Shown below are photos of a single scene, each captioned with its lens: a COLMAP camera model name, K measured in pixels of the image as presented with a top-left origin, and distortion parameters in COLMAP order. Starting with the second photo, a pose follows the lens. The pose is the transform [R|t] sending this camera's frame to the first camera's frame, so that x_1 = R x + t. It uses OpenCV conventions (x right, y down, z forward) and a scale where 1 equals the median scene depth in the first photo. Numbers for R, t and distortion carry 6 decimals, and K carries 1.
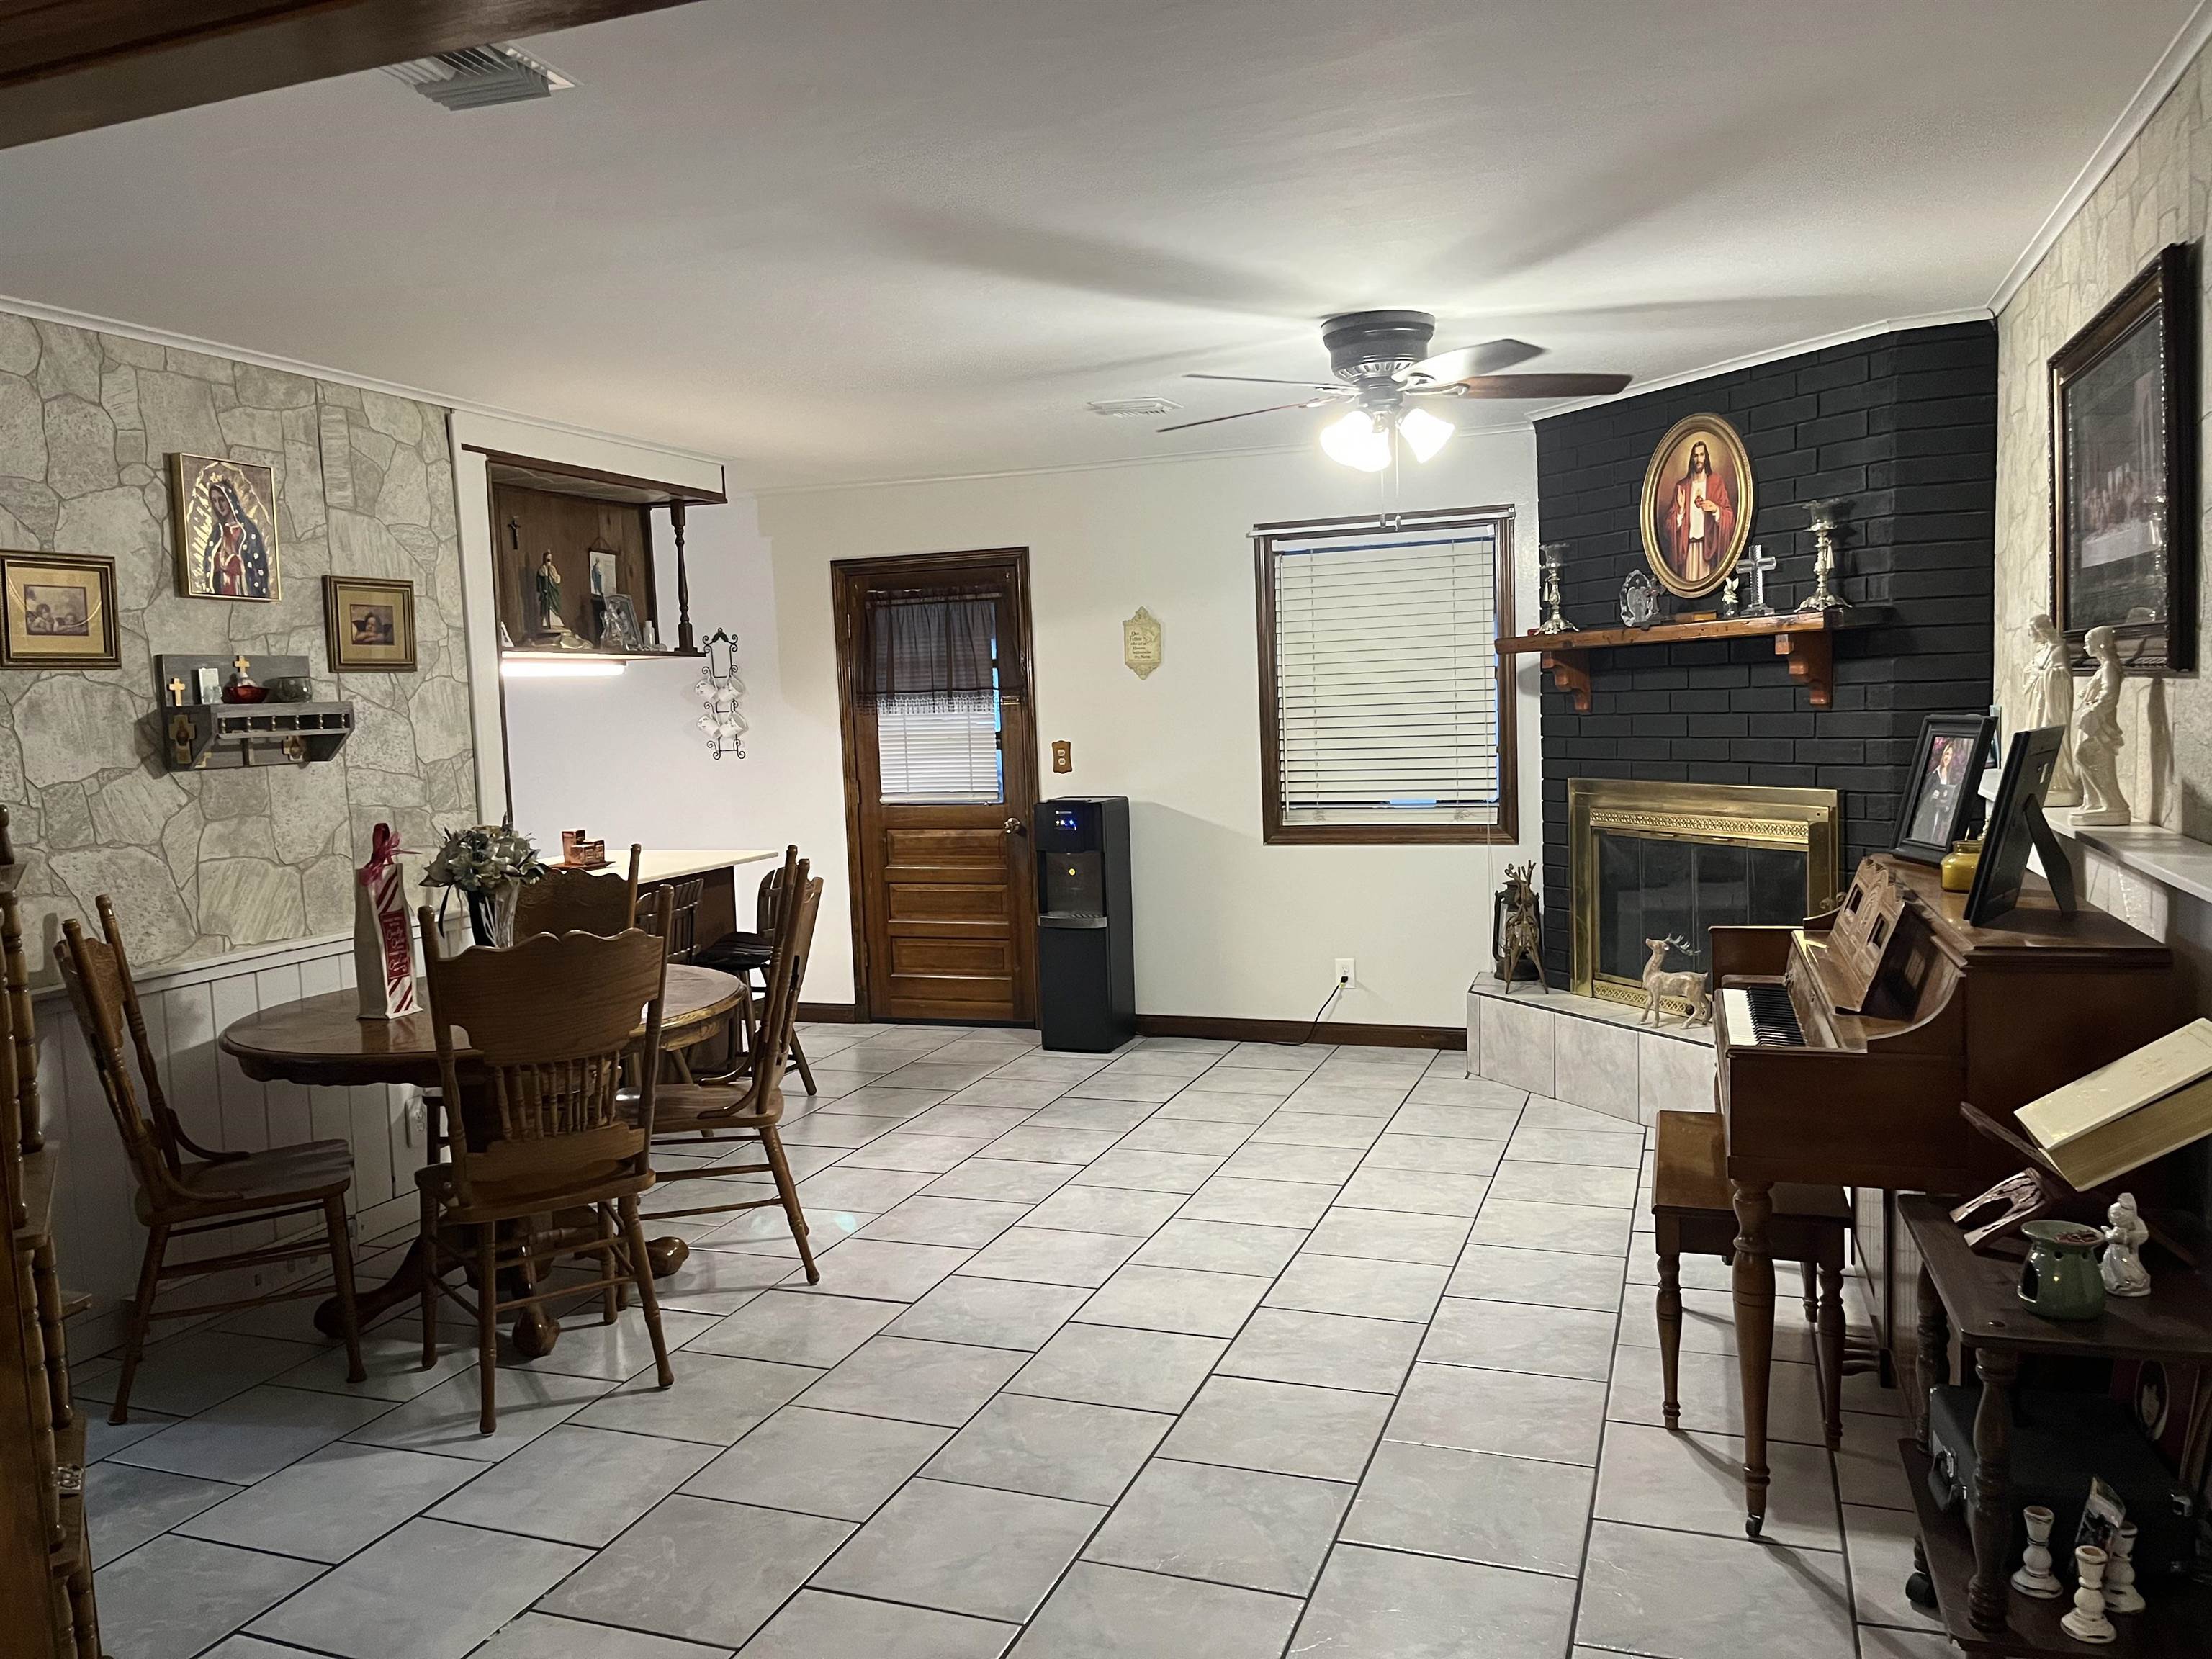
lens RADIAL K [[1685.5, 0, 1083.4], [0, 1685.5, 846.1], [0, 0, 1]] dist [0.067090, -0.037069]
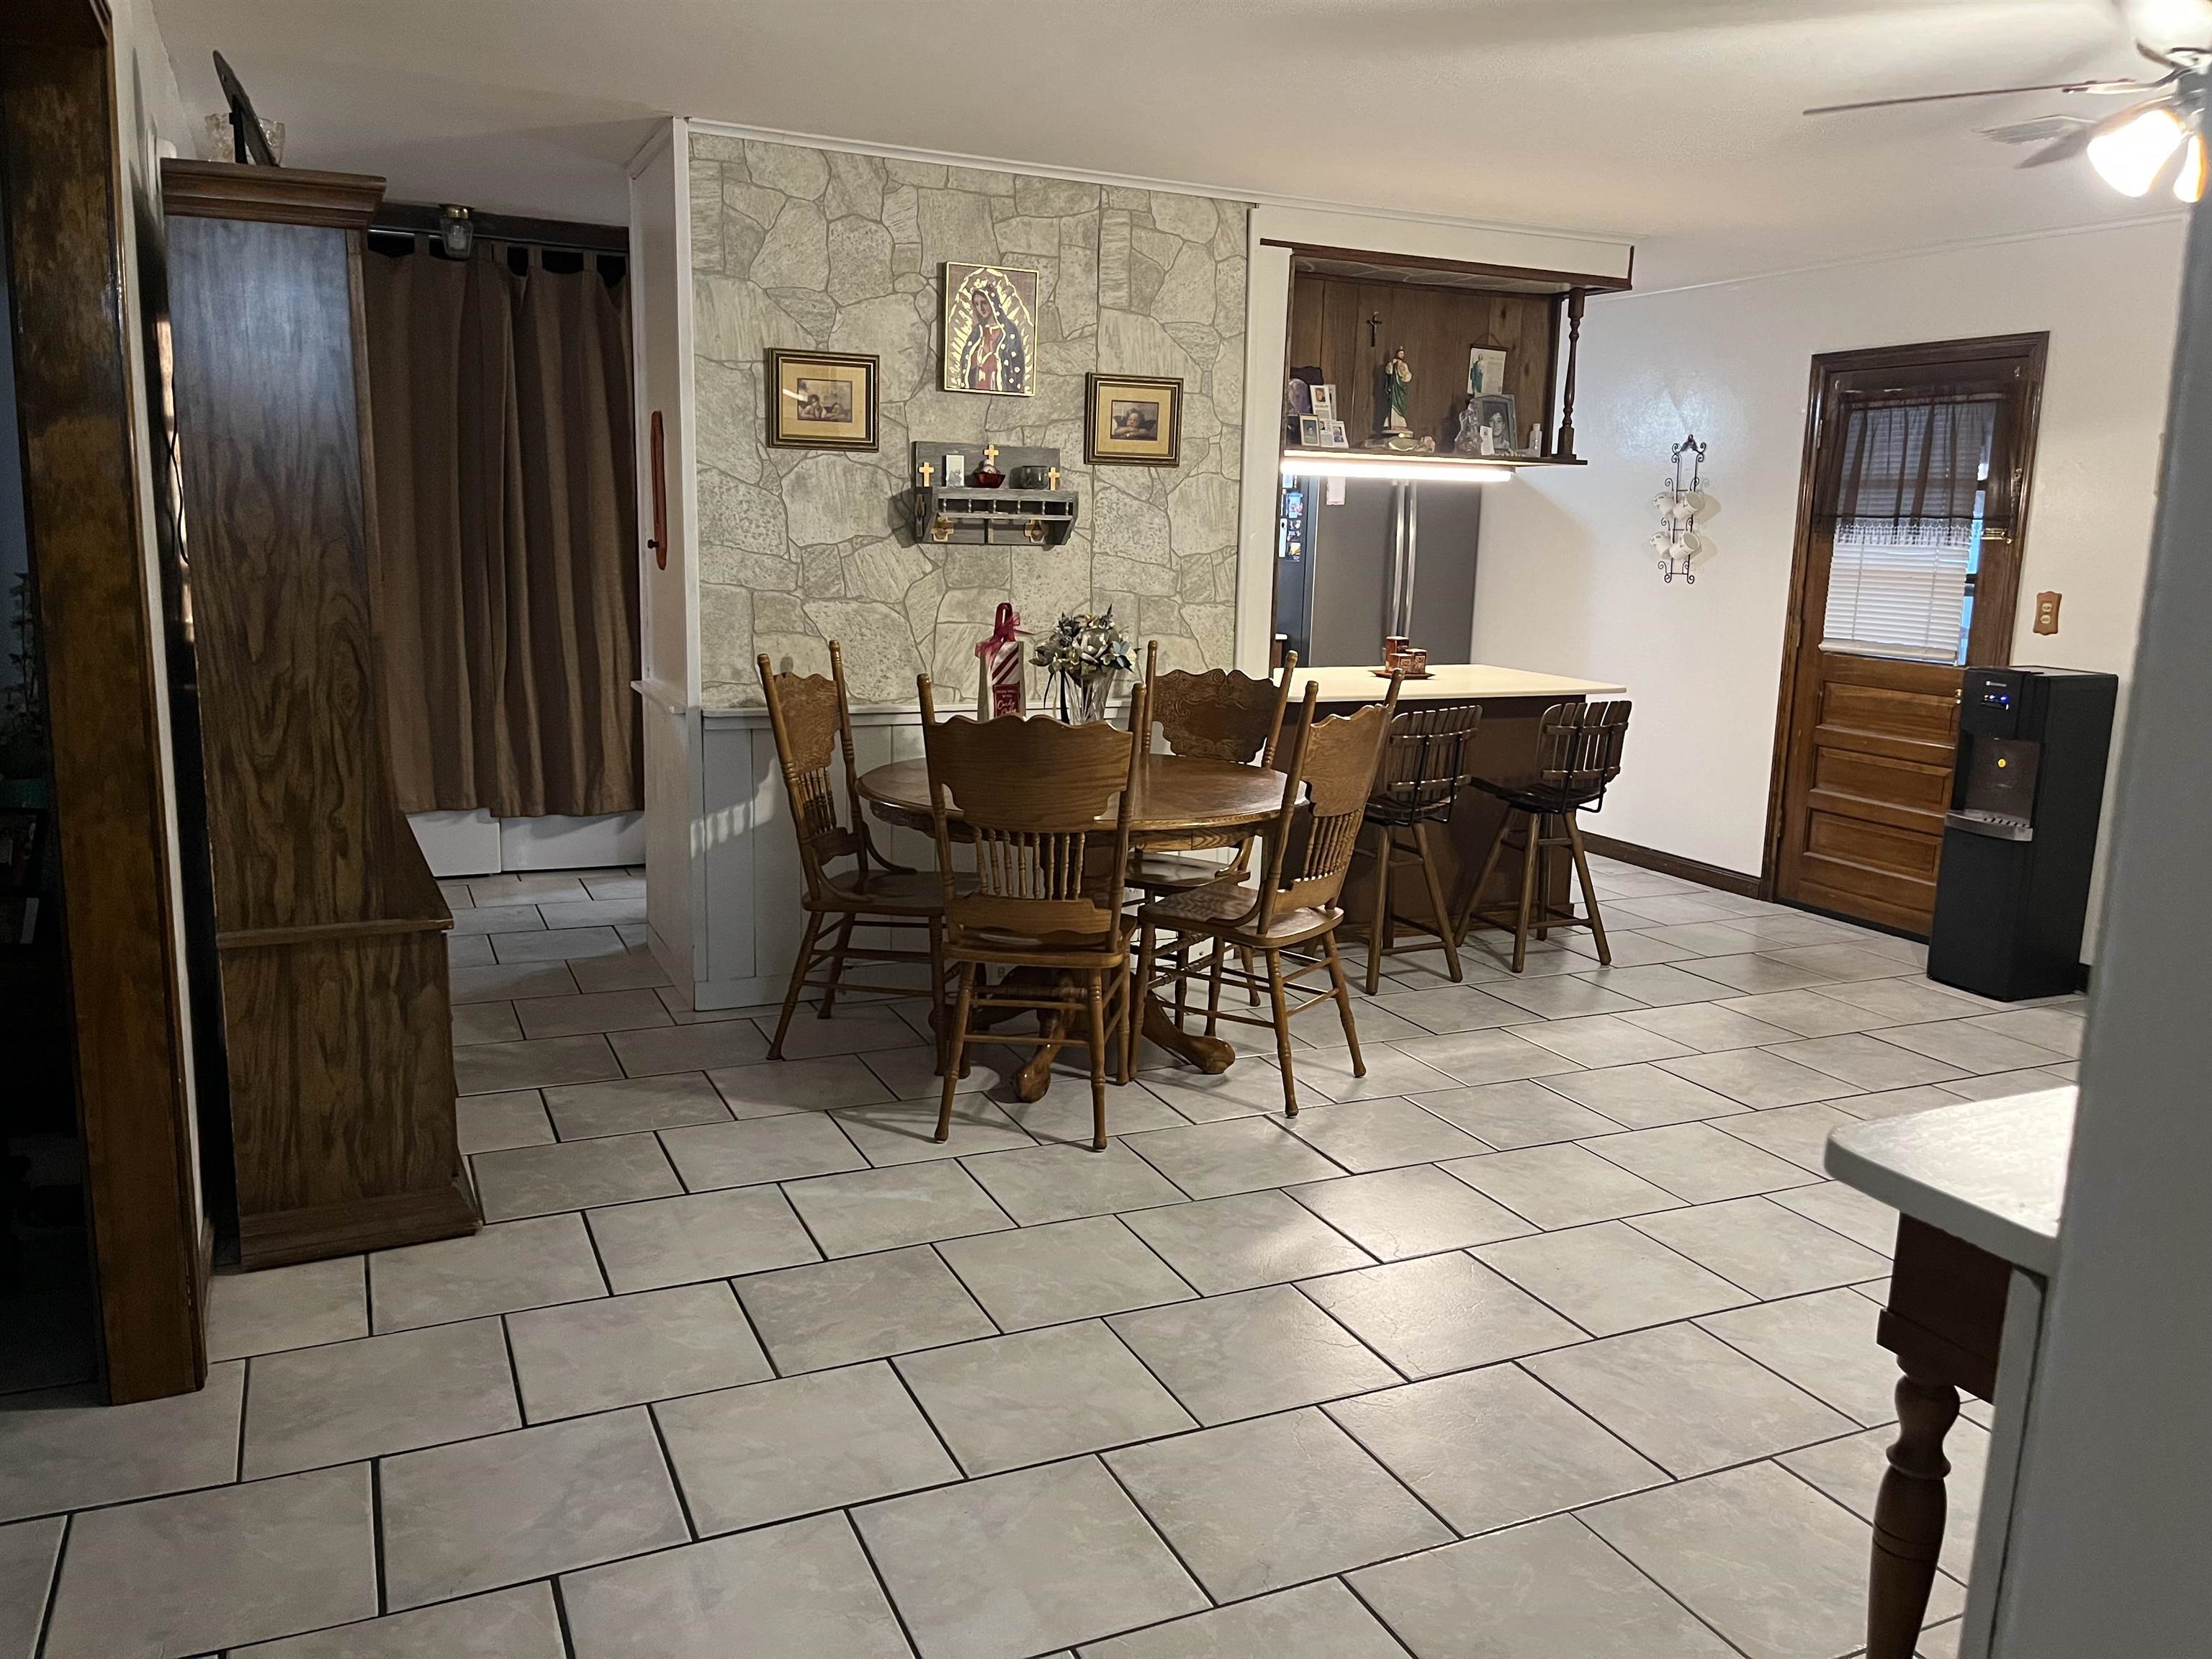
lens RADIAL K [[1685.5, 0, 1096.7], [0, 1685.5, 841.3], [0, 0, 1]] dist [0.067090, -0.037069]
pose [[0.712764, 0.187293, -0.675936, 0.336950], [-0.116172, 0.981903, 0.149571, -0.026528], [0.691717, -0.028084, 0.721623, 0.209693]]
